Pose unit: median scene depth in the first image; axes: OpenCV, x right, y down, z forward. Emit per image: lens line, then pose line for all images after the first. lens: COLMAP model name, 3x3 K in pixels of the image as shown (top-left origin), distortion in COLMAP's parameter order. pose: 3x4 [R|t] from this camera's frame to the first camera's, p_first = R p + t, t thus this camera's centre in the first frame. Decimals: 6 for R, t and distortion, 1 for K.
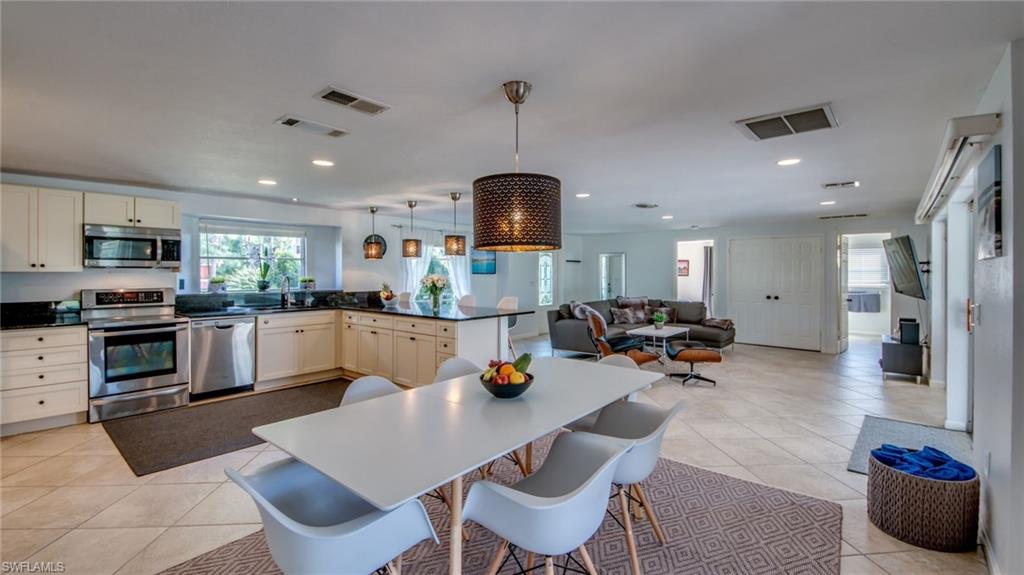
lens RADIAL K [[433.9, 0, 508.1], [0, 433.9, 273.5], [0, 0, 1]] dist [0.002077, -0.007489]
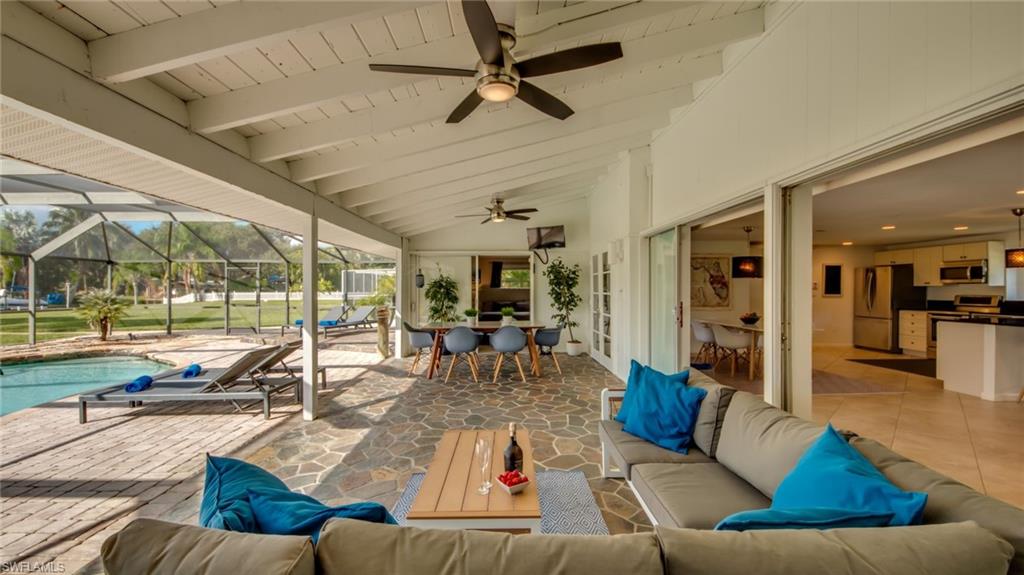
lens RADIAL K [[433.9, 0, 514.2], [0, 433.9, 290.1], [0, 0, 1]] dist [0.002077, -0.007489]
pose [[-0.739647, -0.002003, -0.672992, 1.419131], [-0.002141, 0.999998, -0.000623, 0.016729], [0.672992, 0.000981, -0.739649, 0.864556]]
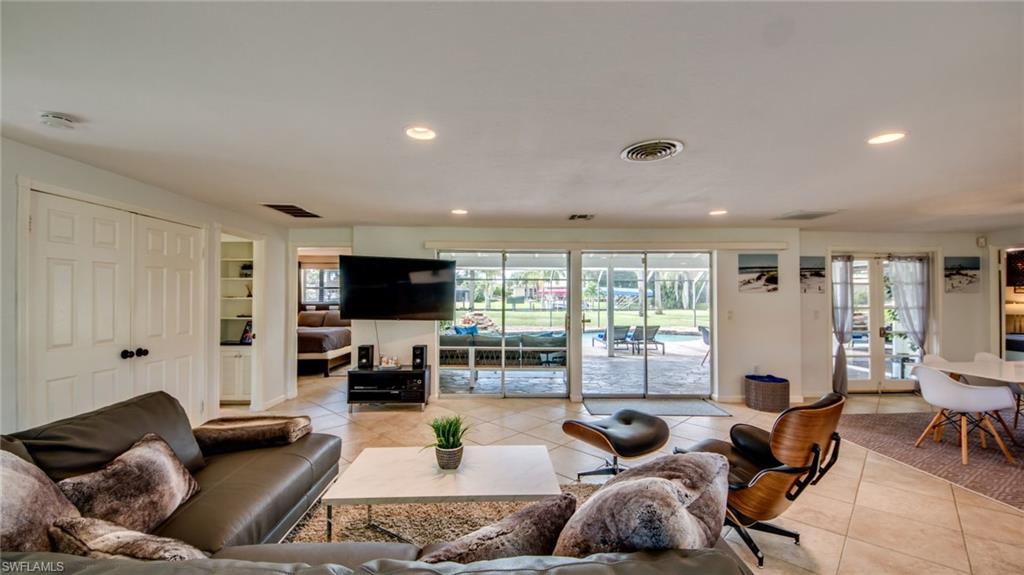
lens RADIAL K [[391.8, 0, 516.8], [0, 391.8, 290.2], [0, 0, 1]] dist [0.005054, -0.007217]
pose [[-0.665333, 0.006688, 0.746517, 0.118363], [-0.005301, 0.999892, -0.013682, -0.002126], [-0.746528, -0.013061, -0.665226, 1.443983]]
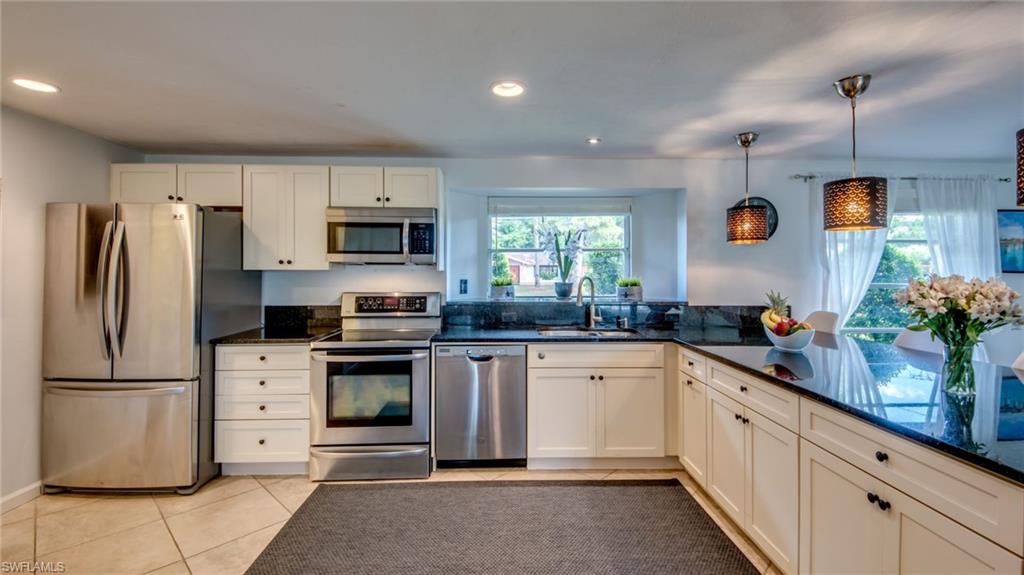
lens RADIAL K [[433.9, 0, 512.4], [0, 433.9, 269.8], [0, 0, 1]] dist [0.002077, -0.007489]
pose [[0.679973, -0.001935, -0.733235, -0.150500], [0.000017, 0.999997, -0.002622, -0.001441], [0.733237, 0.001770, 0.679971, 0.538021]]
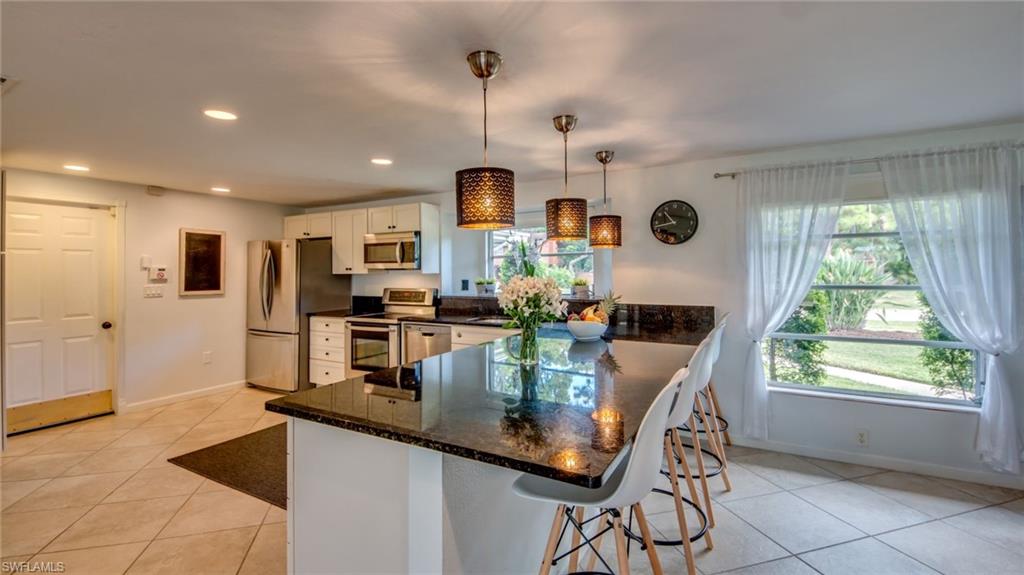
lens RADIAL K [[433.9, 0, 506.1], [0, 433.9, 271.3], [0, 0, 1]] dist [0.002077, -0.007489]
pose [[0.211631, -0.005253, -0.977336, 0.223294], [0.009727, 0.999947, -0.003268, -0.001768], [0.977301, -0.008814, 0.211671, 0.848276]]
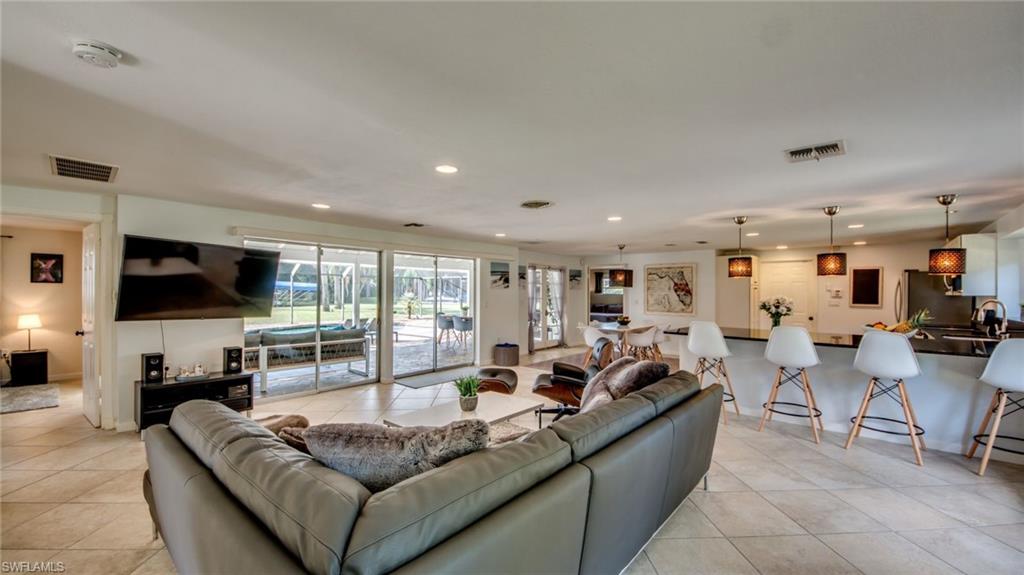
lens RADIAL K [[391.8, 0, 511.9], [0, 391.8, 290.3], [0, 0, 1]] dist [0.005054, -0.007217]
pose [[-0.999798, -0.008751, 0.018116, 0.376472], [-0.008838, 0.999950, -0.004733, -0.000512], [-0.018074, -0.004892, -0.999825, 1.783553]]
